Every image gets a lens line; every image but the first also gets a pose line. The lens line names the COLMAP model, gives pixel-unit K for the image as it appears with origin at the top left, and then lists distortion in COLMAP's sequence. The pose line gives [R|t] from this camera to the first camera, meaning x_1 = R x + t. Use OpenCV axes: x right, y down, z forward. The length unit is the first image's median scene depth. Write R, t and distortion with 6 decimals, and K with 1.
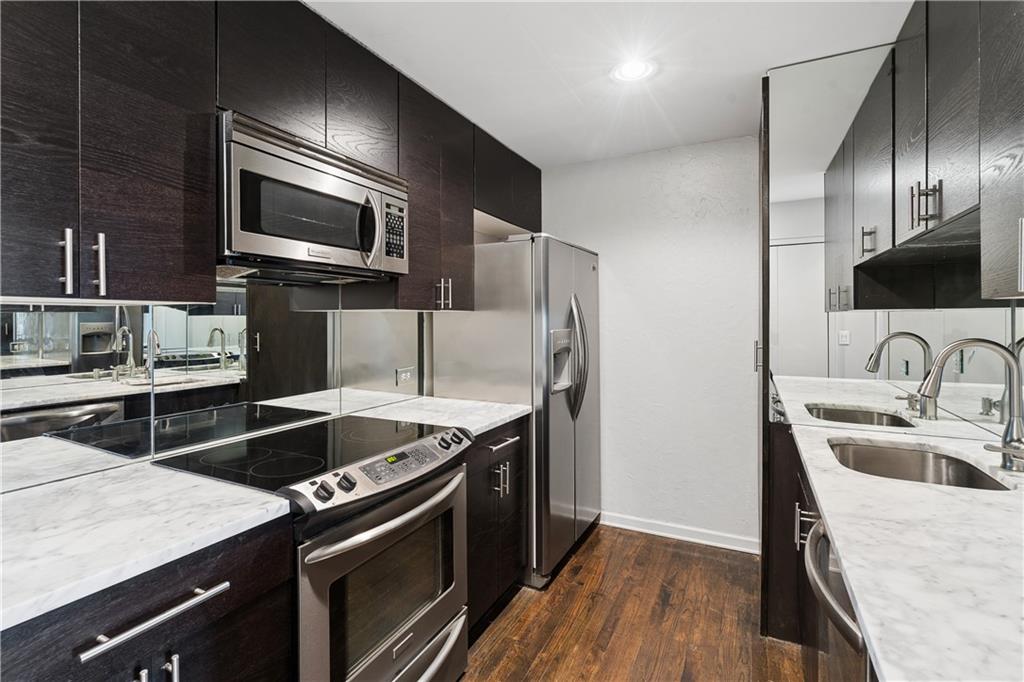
lens RADIAL K [[470.9, 0, 510.9], [0, 470.9, 324.7], [0, 0, 1]] dist [-0.004309, 0.000138]
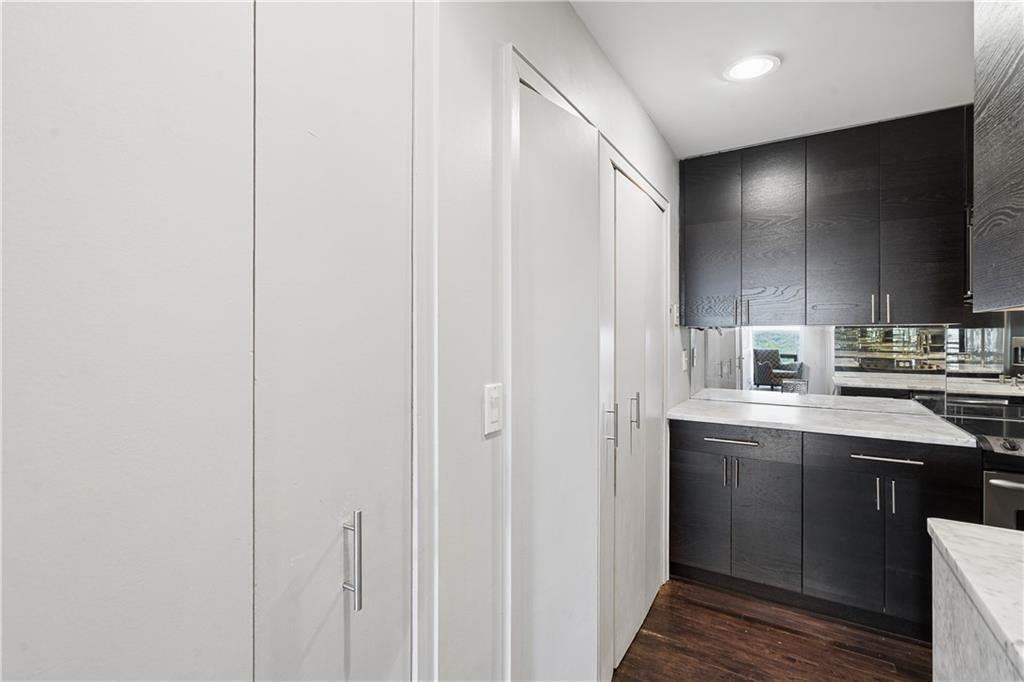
lens RADIAL K [[468.6, 0, 512.7], [0, 468.6, 347.6], [0, 0, 1]] dist [-0.001023, 0.000006]
pose [[-0.085615, 0.020183, -0.996124, 0.720305], [-0.006159, 0.999765, 0.020786, 0.009984], [0.996309, 0.007914, -0.085471, -0.276768]]
